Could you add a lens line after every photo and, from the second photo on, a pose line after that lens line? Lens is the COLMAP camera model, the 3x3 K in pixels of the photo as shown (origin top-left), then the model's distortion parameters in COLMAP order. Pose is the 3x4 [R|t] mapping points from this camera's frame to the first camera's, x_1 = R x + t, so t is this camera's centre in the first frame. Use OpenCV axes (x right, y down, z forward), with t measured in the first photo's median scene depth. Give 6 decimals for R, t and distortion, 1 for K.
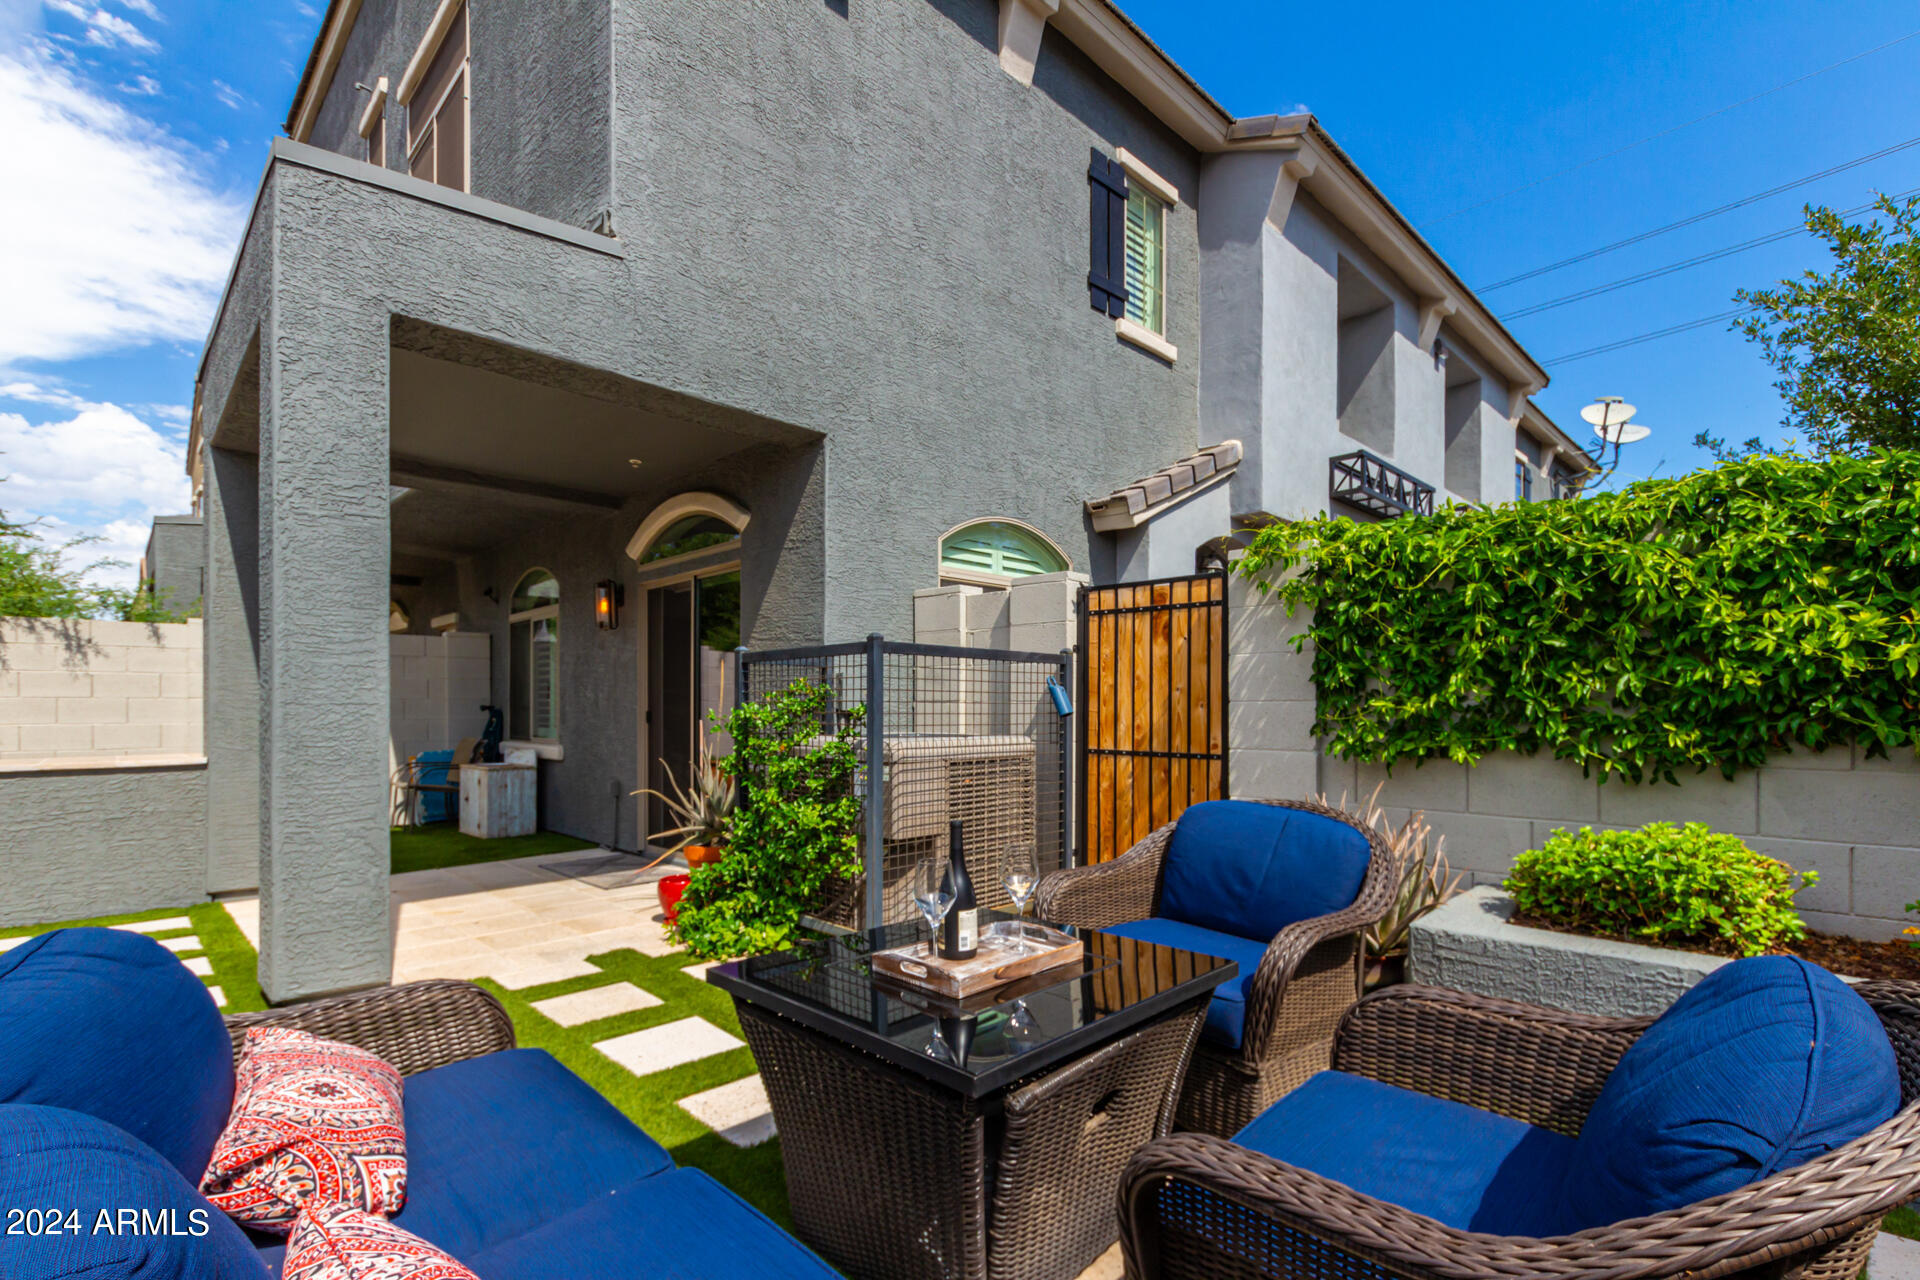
lens RADIAL K [[890.4, 0, 983.6], [0, 890.4, 694.0], [0, 0, 1]] dist [0.002321, -0.000724]
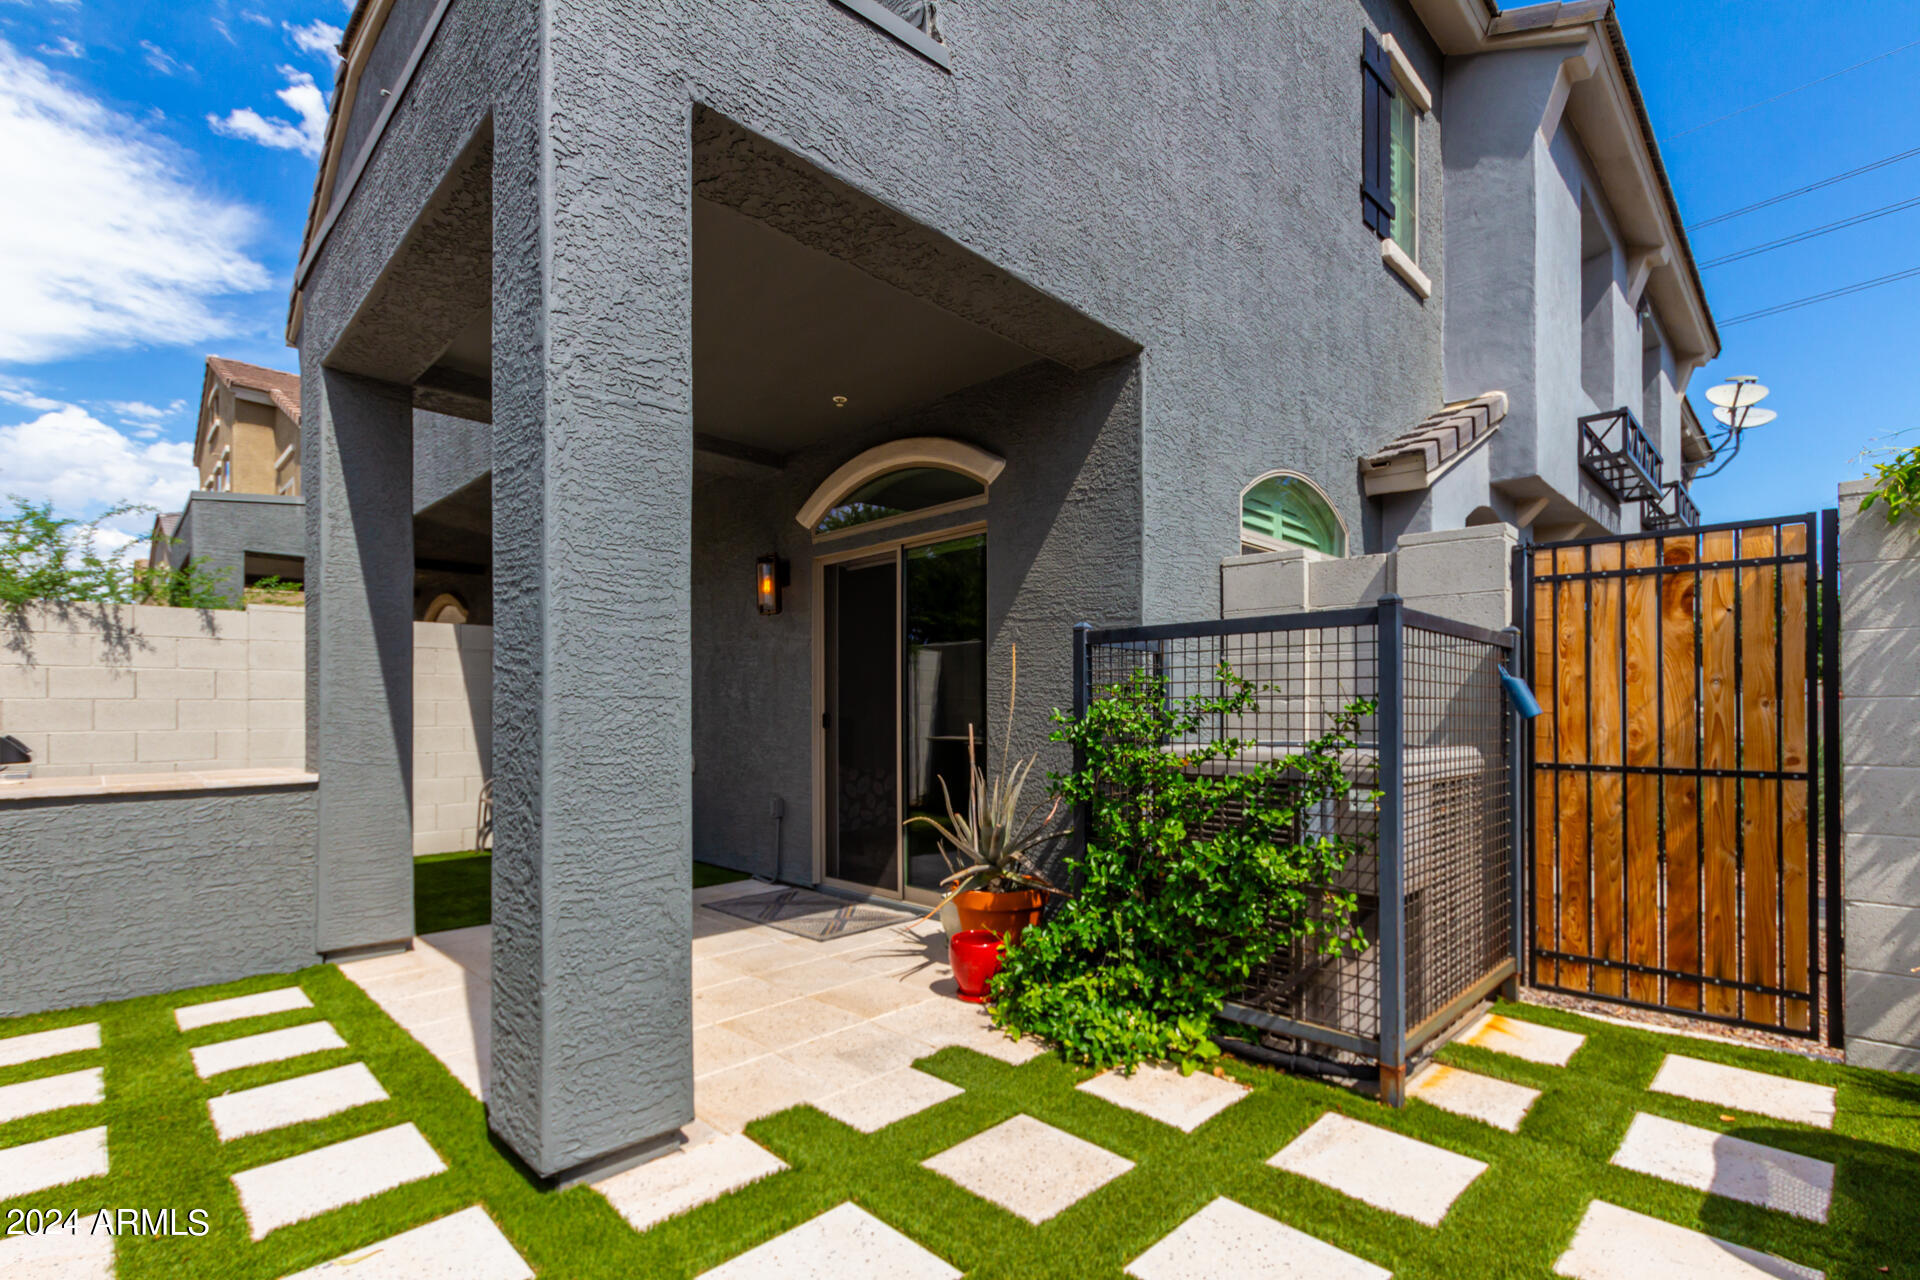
lens RADIAL K [[890.4, 0, 977.6], [0, 890.4, 699.6], [0, 0, 1]] dist [0.002321, -0.000724]
pose [[0.999947, -0.000436, 0.010296, -0.313965], [0.000432, 1.000000, 0.000412, 0.007659], [-0.010296, -0.000408, 0.999947, 0.233438]]
